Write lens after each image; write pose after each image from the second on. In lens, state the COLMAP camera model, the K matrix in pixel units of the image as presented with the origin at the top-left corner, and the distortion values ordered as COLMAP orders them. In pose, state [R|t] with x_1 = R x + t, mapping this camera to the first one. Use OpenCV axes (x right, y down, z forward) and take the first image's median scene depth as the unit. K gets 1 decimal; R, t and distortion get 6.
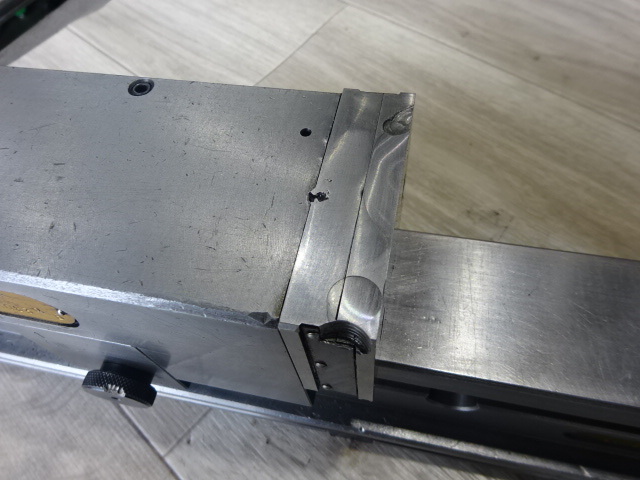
lens RADIAL K [[462.5, 0, 320.0], [0, 462.5, 240.0], [0, 0, 1]] dist [0.007071, -0.020159]
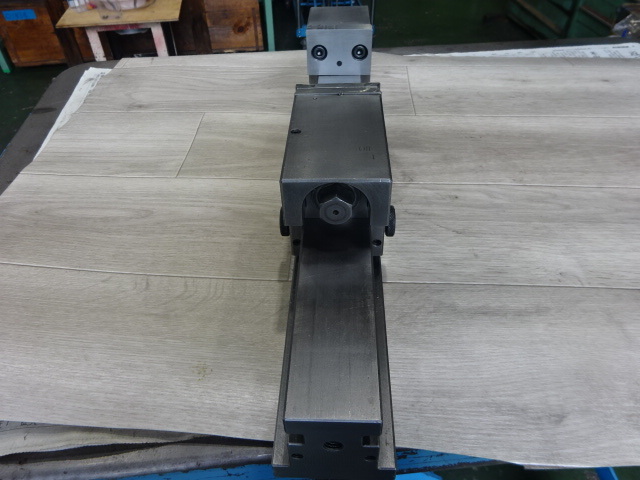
lens RADIAL K [[462.5, 0, 320.0], [0, 462.5, 240.0], [0, 0, 1]] dist [0.007071, -0.020159]
pose [[0.768862, -0.360459, 0.528130, -0.971178], [0.510942, 0.842935, -0.168520, 0.582713], [-0.384435, 0.399413, 0.832274, -0.610194]]
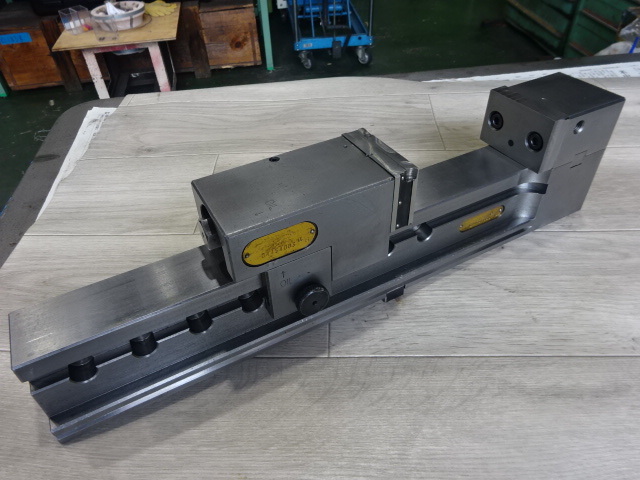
lens RADIAL K [[462.5, 0, 320.0], [0, 462.5, 240.0], [0, 0, 1]] dist [0.007071, -0.020159]
pose [[0.755806, -0.381386, 0.532261, -0.905167], [0.541281, 0.821328, -0.180099, 0.320812], [-0.368474, 0.424223, 0.827201, -0.509348]]
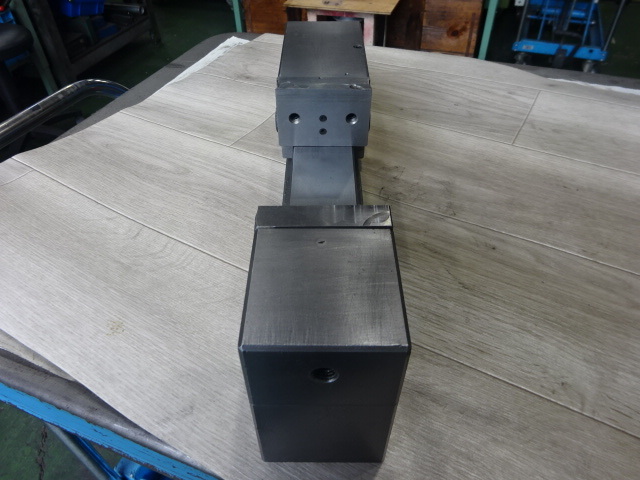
lens RADIAL K [[474.9, 0, 319.3], [0, 474.9, 231.6], [0, 0, 1]] dist [-0.002577, -0.010986]
pose [[0.975278, -0.074089, 0.208191, -0.370433], [0.138366, 0.939318, -0.313904, 0.764842], [-0.172301, 0.334950, 0.926348, -0.698694]]
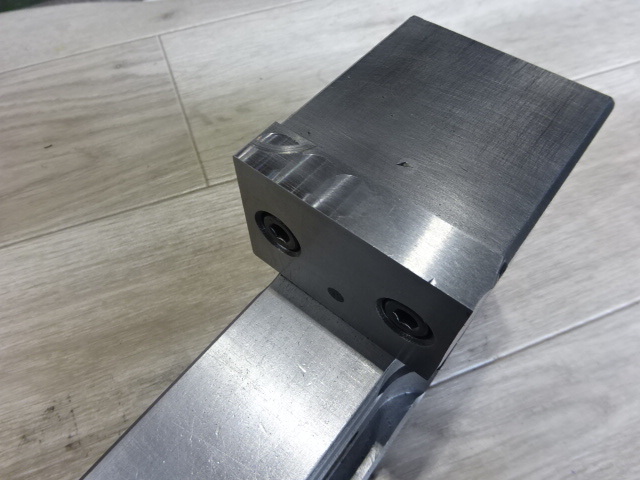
lens RADIAL K [[462.5, 0, 320.0], [0, 462.5, 240.0], [0, 0, 1]] dist [0.007071, -0.020159]
pose [[0.443475, -0.701278, 0.558157, 0.331140], [0.745429, 0.634360, 0.204751, -0.057458], [-0.497659, 0.325265, 0.804076, -0.006514]]
